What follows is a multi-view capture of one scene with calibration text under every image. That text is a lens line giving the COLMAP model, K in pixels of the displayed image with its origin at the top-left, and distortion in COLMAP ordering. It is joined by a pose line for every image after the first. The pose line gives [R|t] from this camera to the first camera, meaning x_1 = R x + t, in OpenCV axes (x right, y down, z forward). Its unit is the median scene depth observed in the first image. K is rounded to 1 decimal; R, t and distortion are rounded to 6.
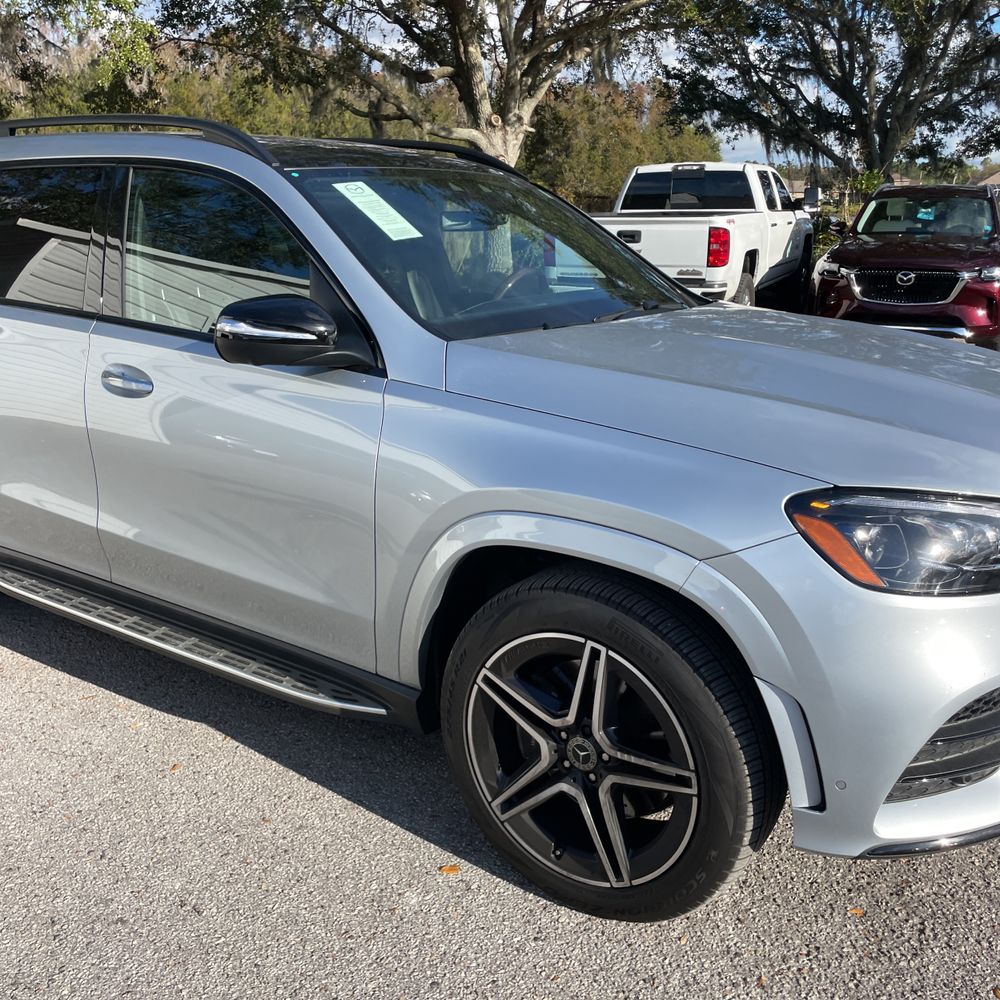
lens RADIAL K [[1016.2, 0, 496.8], [0, 1016.2, 499.0], [0, 0, 1]] dist [0.030837, 0.000000]
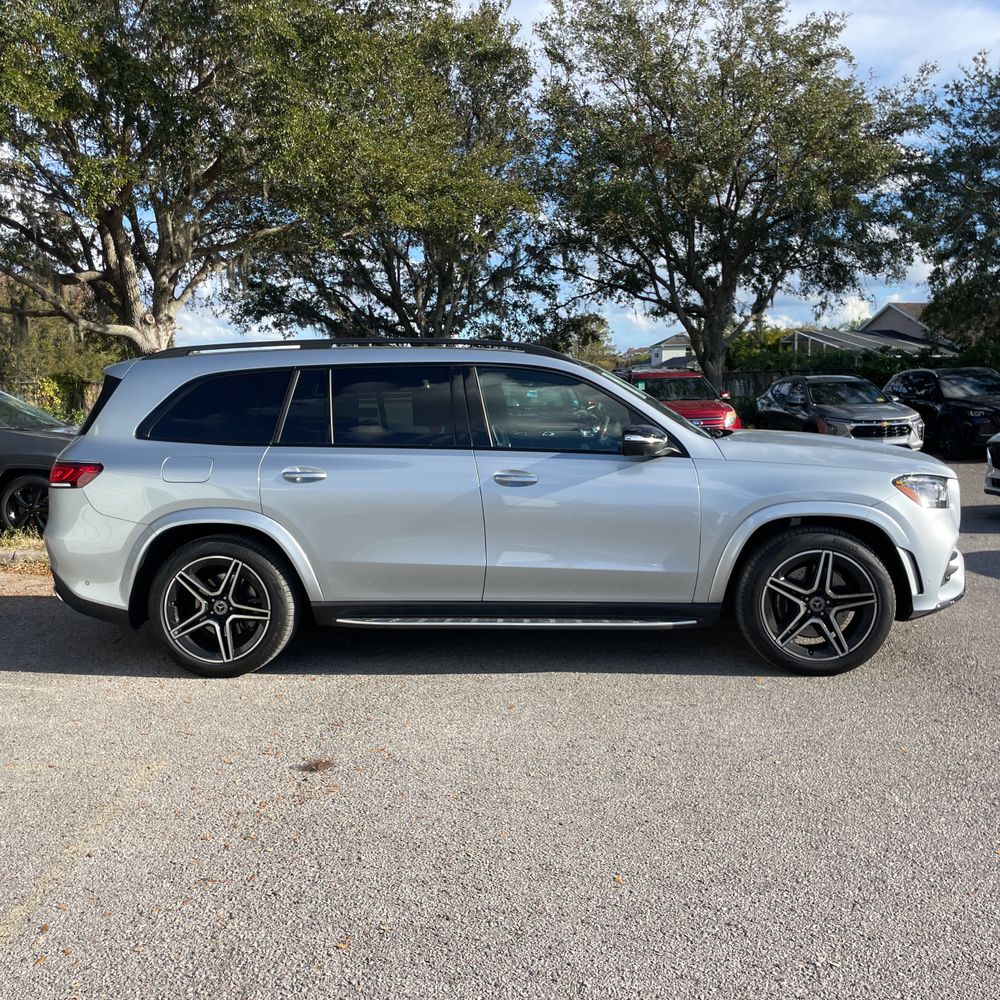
lens RADIAL K [[1016.2, 0, 501.1], [0, 1016.2, 501.4], [0, 0, 1]] dist [0.030837, 0.000000]
pose [[0.861406, -0.071789, 0.502818, -1.630366], [0.157393, 0.978959, -0.129870, 0.197003], [-0.482915, 0.191011, 0.854581, -0.676905]]
